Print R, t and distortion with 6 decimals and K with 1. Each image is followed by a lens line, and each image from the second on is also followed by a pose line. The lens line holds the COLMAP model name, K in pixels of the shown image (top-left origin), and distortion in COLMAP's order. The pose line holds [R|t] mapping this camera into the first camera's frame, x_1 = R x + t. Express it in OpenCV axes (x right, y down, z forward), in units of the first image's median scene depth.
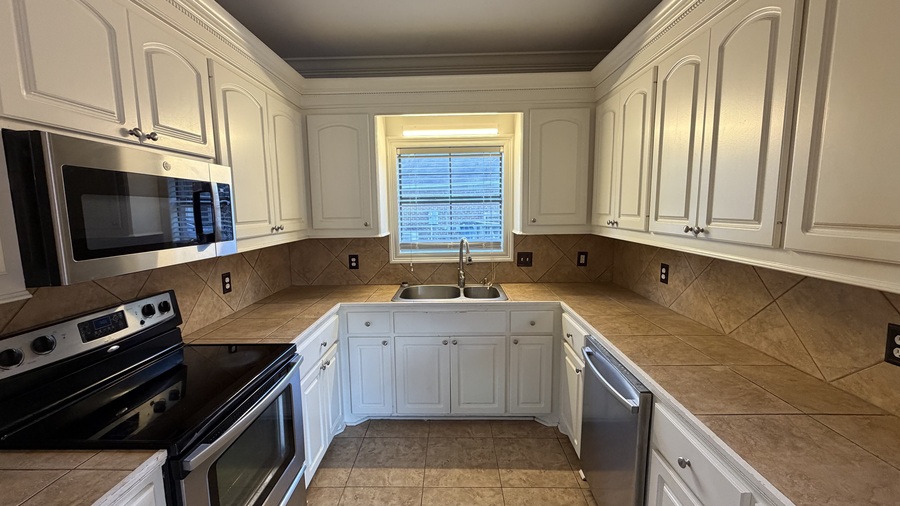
lens RADIAL K [[359.1, 0, 447.6], [0, 359.1, 252.9], [0, 0, 1]] dist [-0.002585, 0.000576]
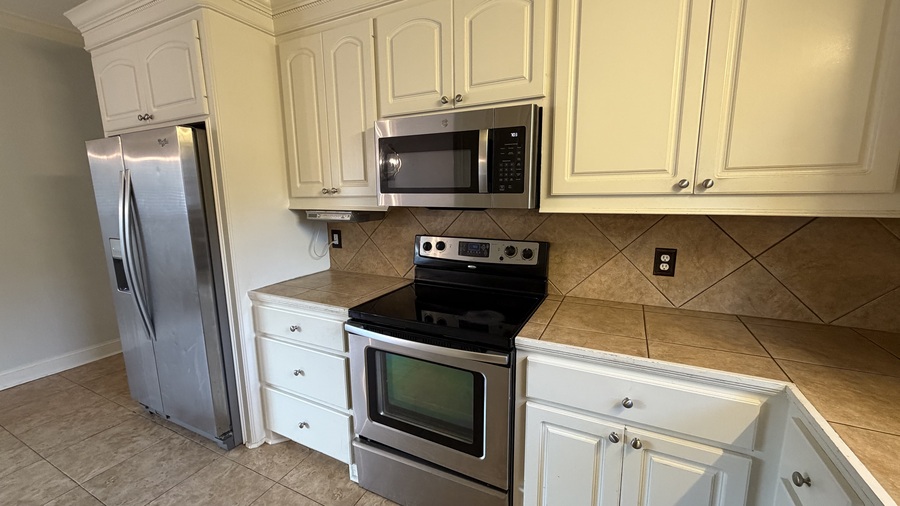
lens RADIAL K [[359.1, 0, 448.3], [0, 359.1, 252.4], [0, 0, 1]] dist [-0.002585, 0.000576]
pose [[-0.427687, 0.168958, -0.887996, 0.249070], [-0.095015, 0.968531, 0.230043, -0.073282], [0.898919, 0.182760, -0.398174, 1.136033]]
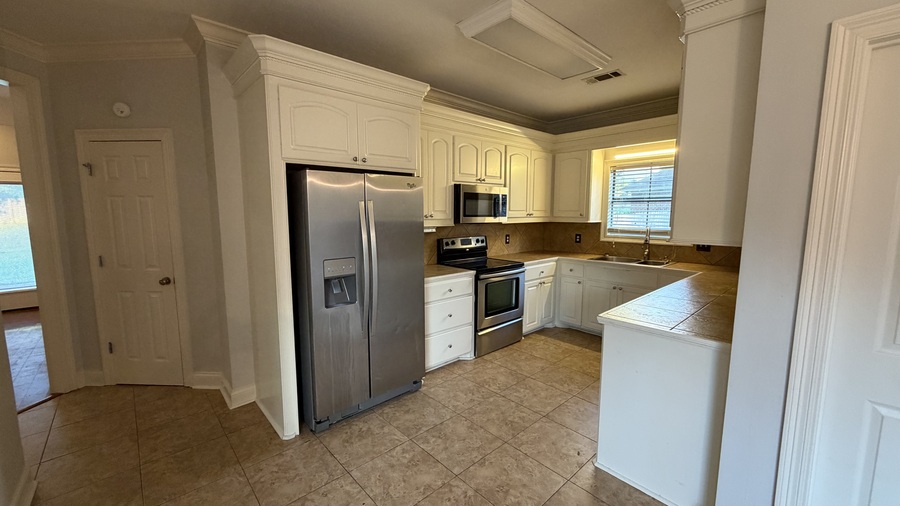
lens RADIAL K [[359.1, 0, 448.7], [0, 359.1, 253.7], [0, 0, 1]] dist [-0.002585, 0.000576]
pose [[0.686783, 0.098909, -0.720102, 0.900930], [-0.098789, 0.994207, 0.042340, 0.145315], [0.720118, 0.042060, 0.692576, -0.954775]]
